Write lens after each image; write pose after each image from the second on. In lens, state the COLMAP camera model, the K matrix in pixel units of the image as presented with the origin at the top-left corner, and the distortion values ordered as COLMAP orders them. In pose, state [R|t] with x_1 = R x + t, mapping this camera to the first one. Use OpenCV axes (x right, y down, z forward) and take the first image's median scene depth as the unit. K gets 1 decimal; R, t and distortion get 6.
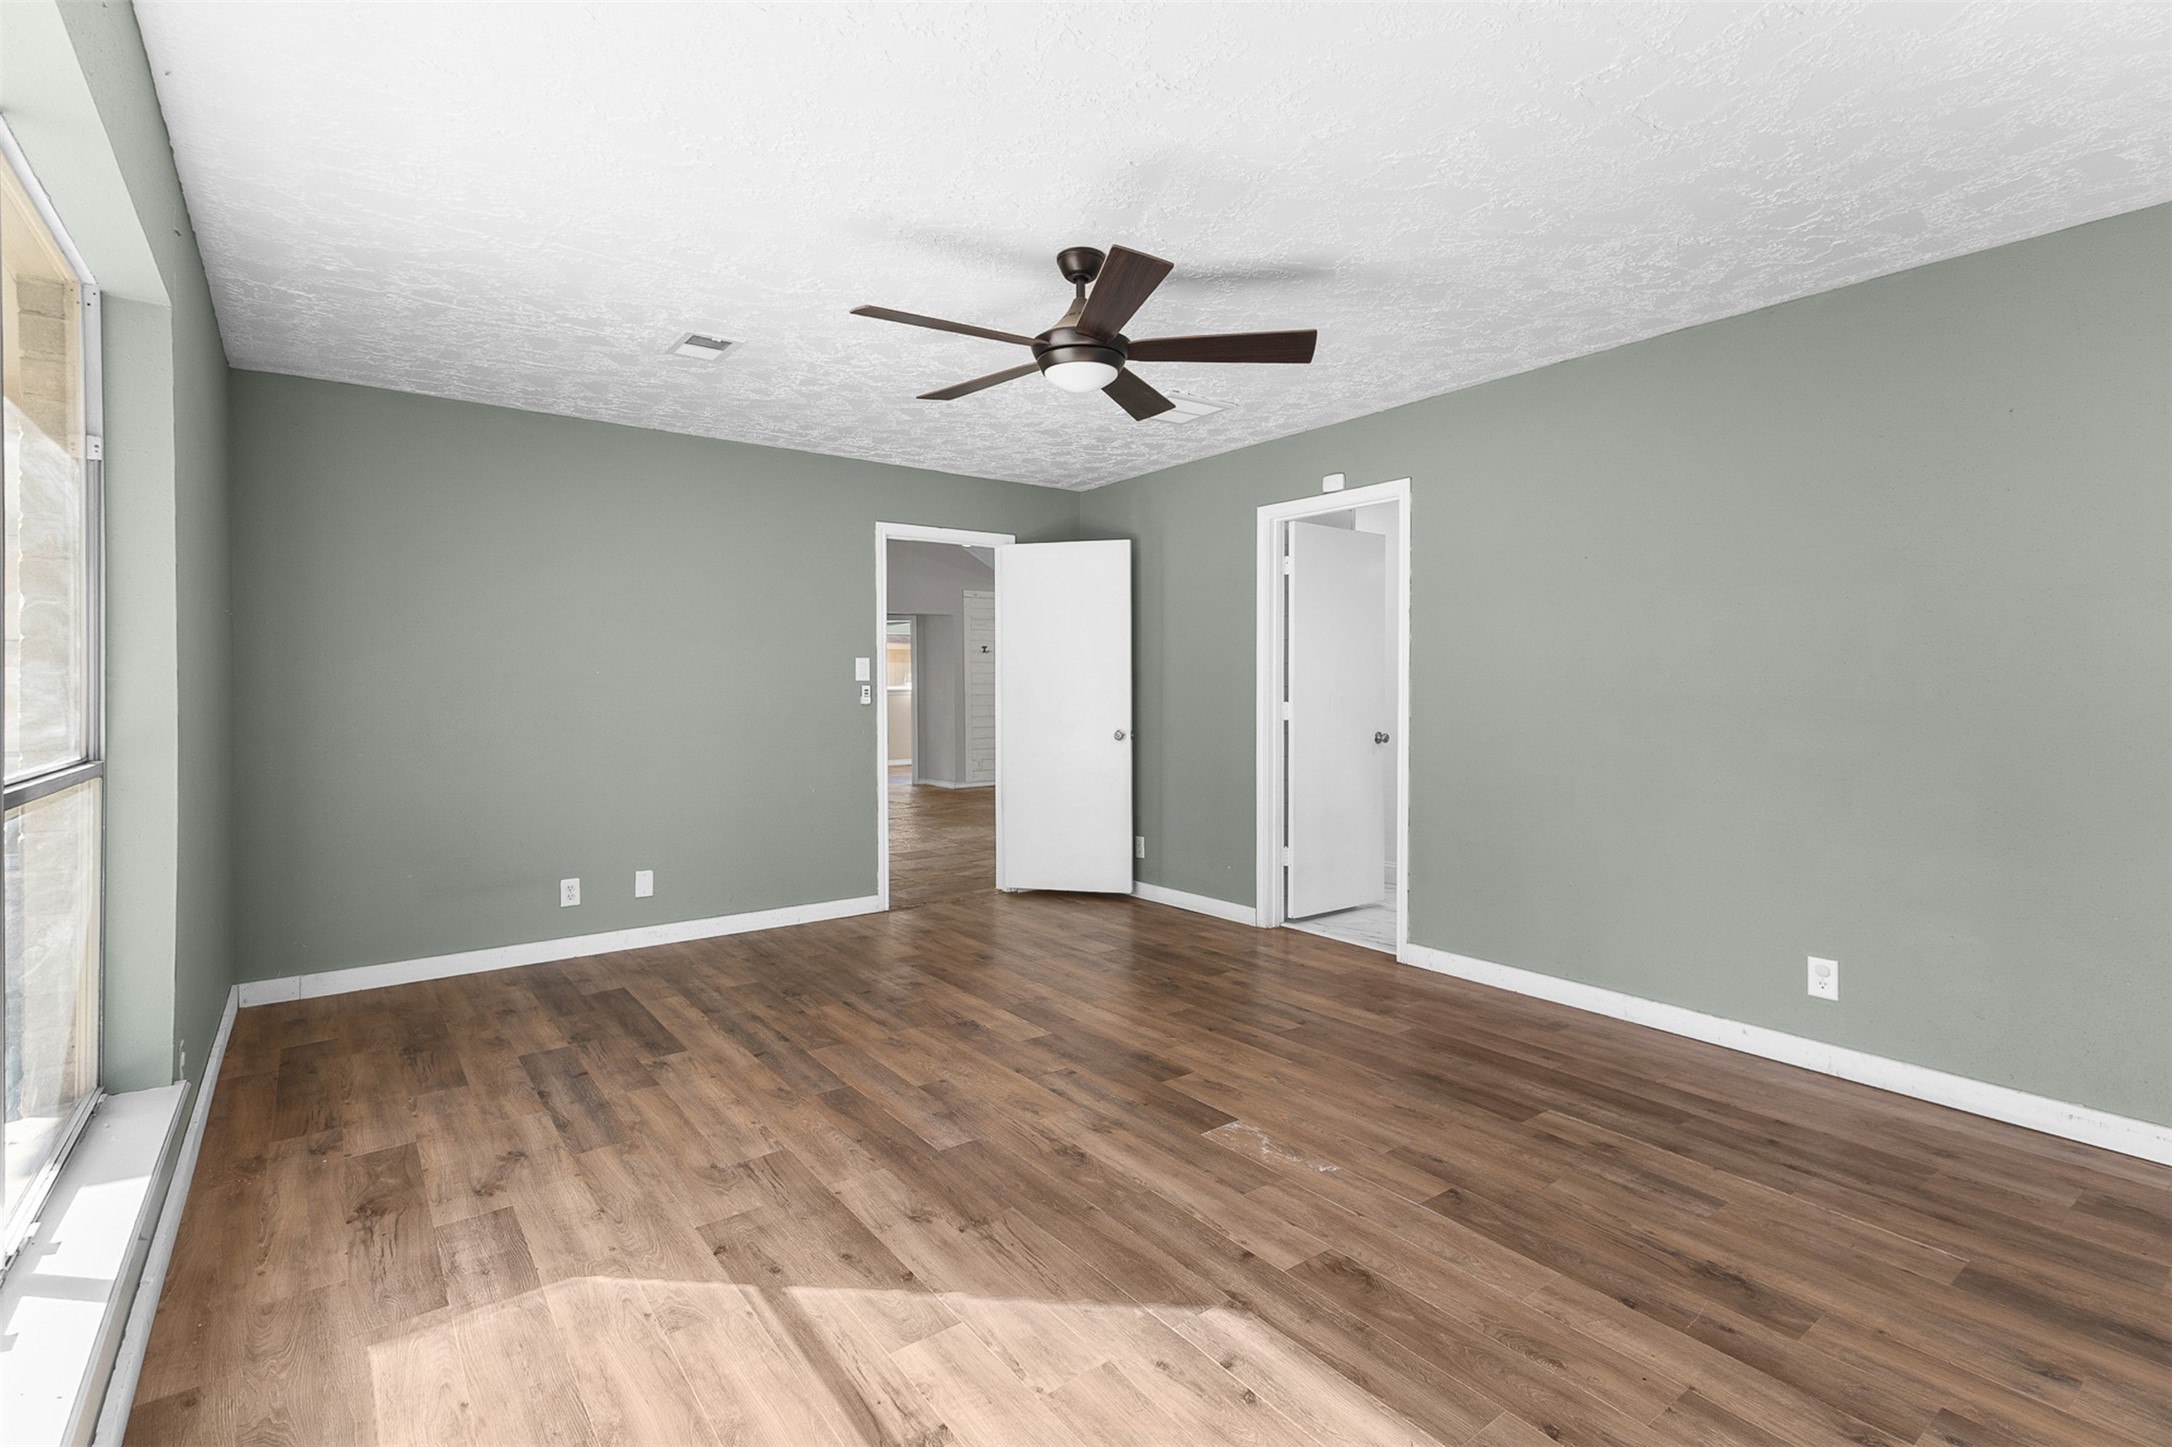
lens RADIAL K [[1018.8, 0, 1095.1], [0, 1018.8, 697.6], [0, 0, 1]] dist [0.021885, -0.001120]
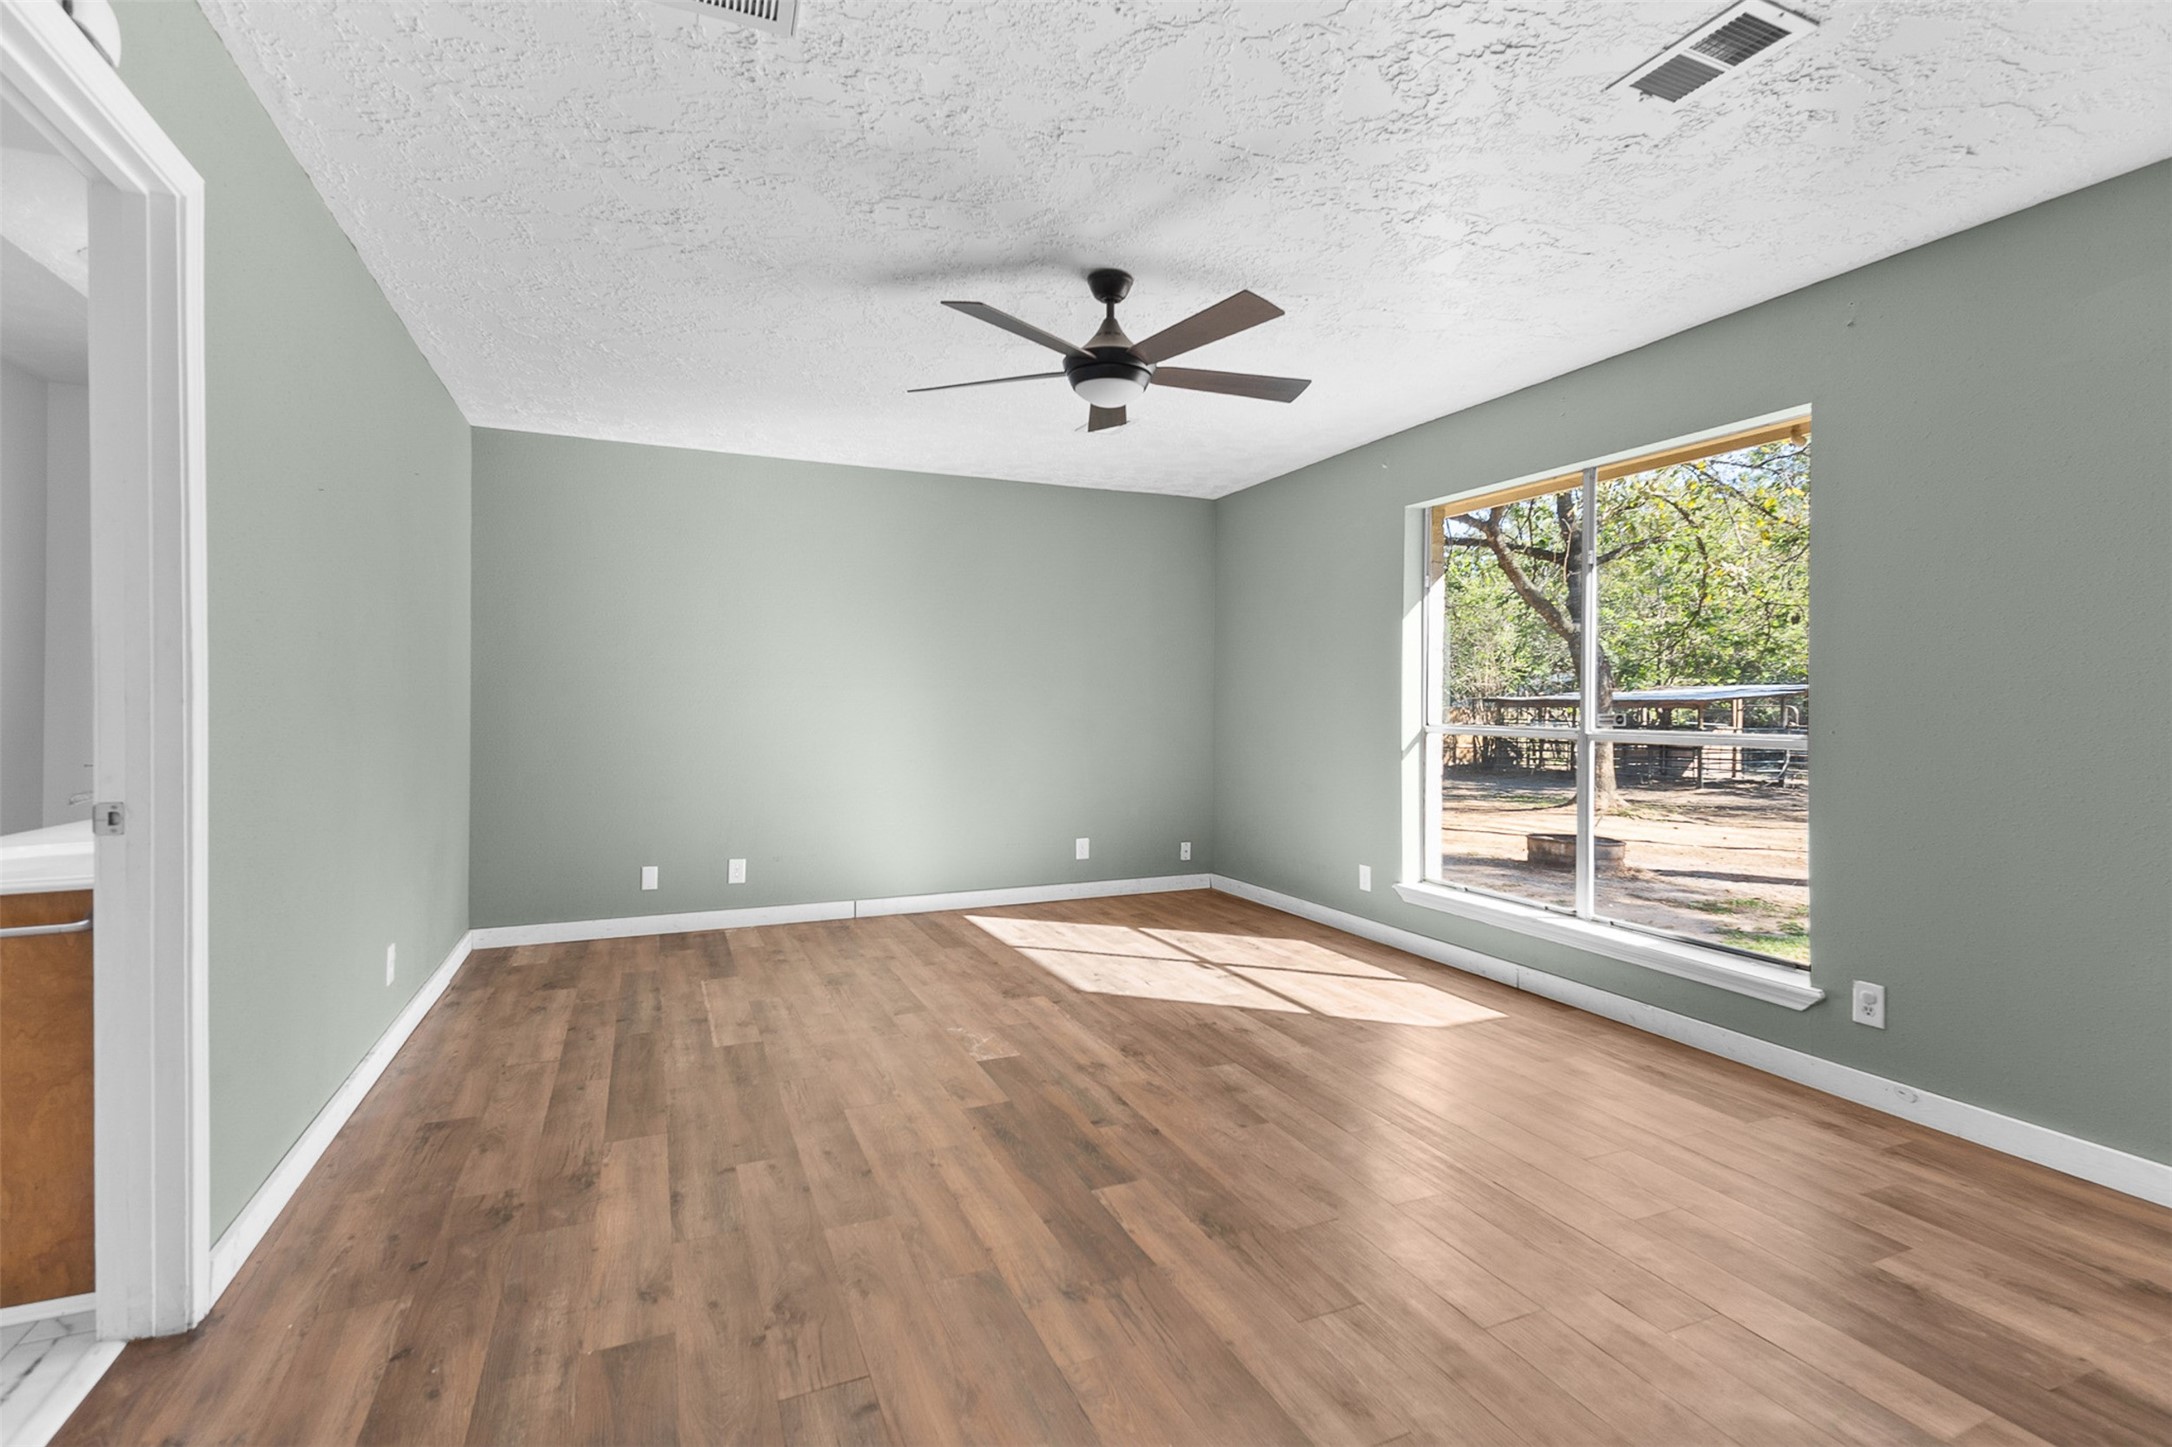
lens RADIAL K [[1018.8, 0, 1095.1], [0, 1018.8, 697.6], [0, 0, 1]] dist [0.021885, -0.001120]
pose [[-0.974415, -0.000635, 0.224754, -0.256876], [-0.000045, 0.999997, 0.002628, 0.000832], [-0.224755, 0.002550, -0.974412, 2.175125]]
